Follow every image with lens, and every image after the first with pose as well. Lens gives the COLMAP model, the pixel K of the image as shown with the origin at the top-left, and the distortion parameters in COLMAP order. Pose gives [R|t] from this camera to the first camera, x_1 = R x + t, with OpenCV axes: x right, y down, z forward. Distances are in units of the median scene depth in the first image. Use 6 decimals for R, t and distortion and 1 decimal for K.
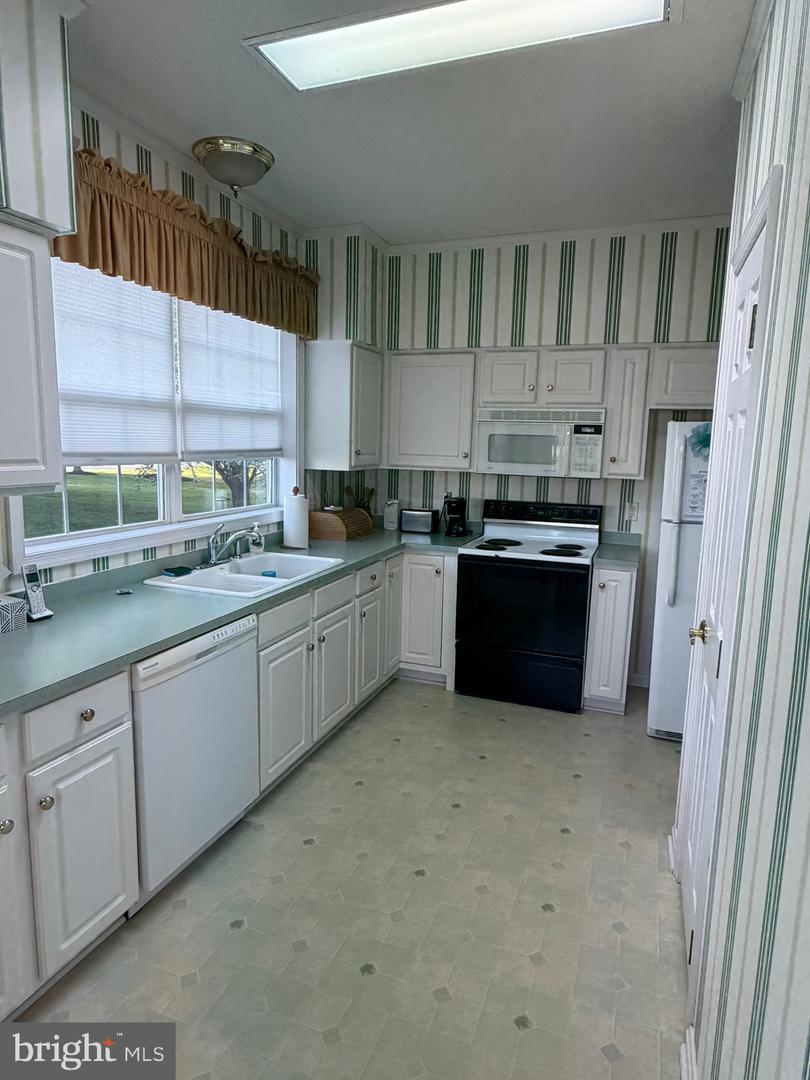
lens RADIAL K [[633.2, 0, 404.8], [0, 633.2, 534.7], [0, 0, 1]] dist [-0.006448, -0.002950]
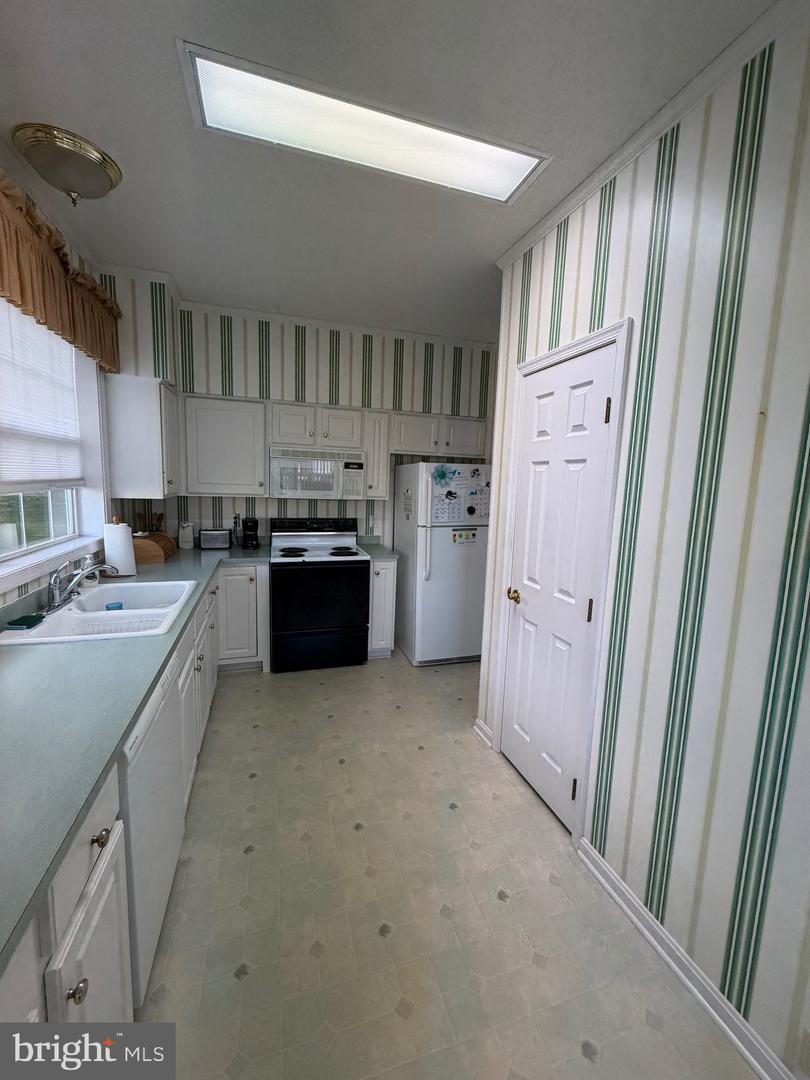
lens RADIAL K [[430.2, 0, 406.1], [0, 430.2, 534.8], [0, 0, 1]] dist [-0.000878, 0.001174]
pose [[0.785197, -0.076068, 0.614556, -0.220483], [0.076375, 0.996745, 0.025792, -0.026083], [-0.614518, 0.026685, 0.788451, 0.158790]]
